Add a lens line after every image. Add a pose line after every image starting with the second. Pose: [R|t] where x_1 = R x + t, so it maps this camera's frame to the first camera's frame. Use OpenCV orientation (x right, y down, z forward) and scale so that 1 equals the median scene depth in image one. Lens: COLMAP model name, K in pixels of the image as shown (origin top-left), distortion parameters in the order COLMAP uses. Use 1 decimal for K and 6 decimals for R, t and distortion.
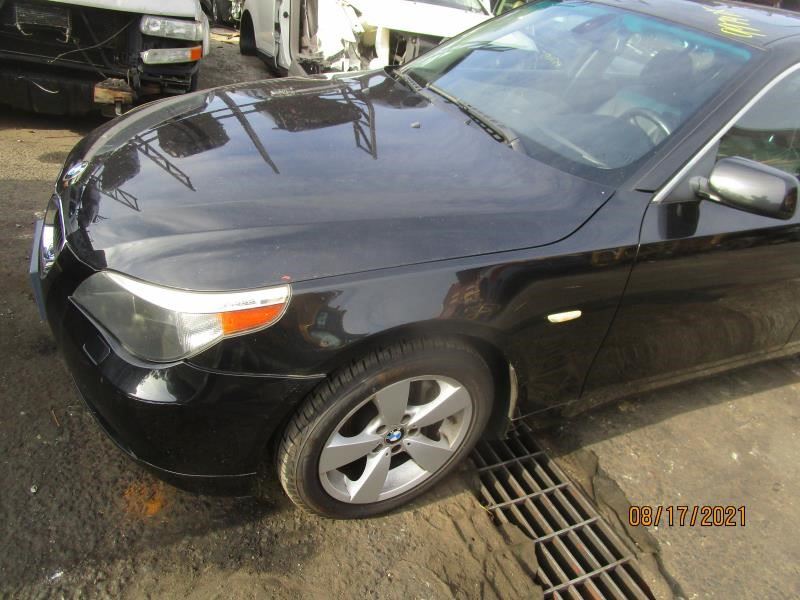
lens RADIAL K [[576.7, 0, 399.6], [0, 576.7, 296.4], [0, 0, 1]] dist [-0.022213, 0.001991]
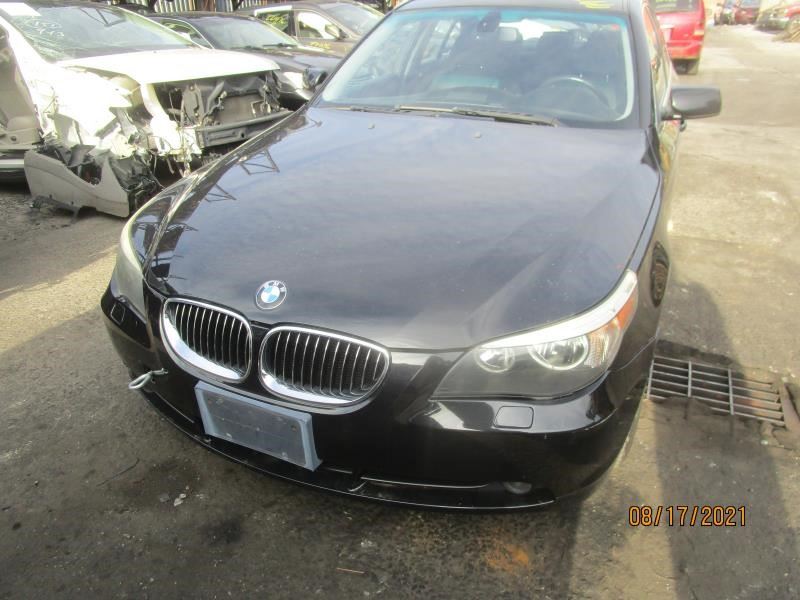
lens RADIAL K [[576.7, 0, 399.6], [0, 576.7, 296.4], [0, 0, 1]] dist [-0.022213, 0.001991]
pose [[0.743944, -0.436752, 0.505762, -0.845207], [0.446191, 0.888079, 0.110585, -0.225788], [-0.497455, 0.143398, 0.855556, 0.176771]]
